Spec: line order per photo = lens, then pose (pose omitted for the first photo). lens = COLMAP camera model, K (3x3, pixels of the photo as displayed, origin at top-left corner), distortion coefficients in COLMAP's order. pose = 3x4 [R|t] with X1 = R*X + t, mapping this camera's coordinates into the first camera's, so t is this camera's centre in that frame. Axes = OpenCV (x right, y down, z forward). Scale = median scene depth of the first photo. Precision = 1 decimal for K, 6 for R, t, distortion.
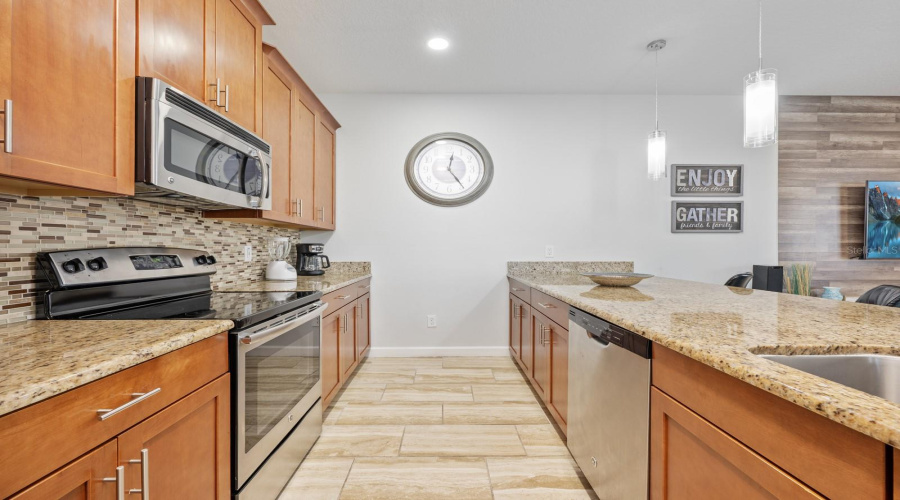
lens RADIAL K [[355.9, 0, 450.0], [0, 355.9, 250.0], [0, 0, 1]] dist [-0.000148, 0.000082]
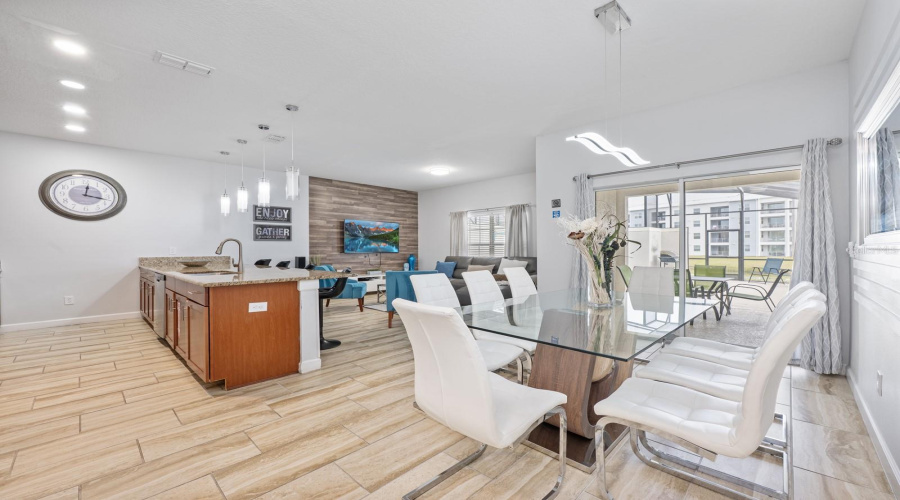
lens RADIAL K [[355.9, 0, 450.0], [0, 355.9, 250.0], [0, 0, 1]] dist [-0.000148, 0.000082]
pose [[0.703857, -0.005345, 0.710321, 0.012069], [0.005787, 0.999982, 0.001791, 0.004250], [-0.710318, 0.002851, 0.703875, -1.081695]]
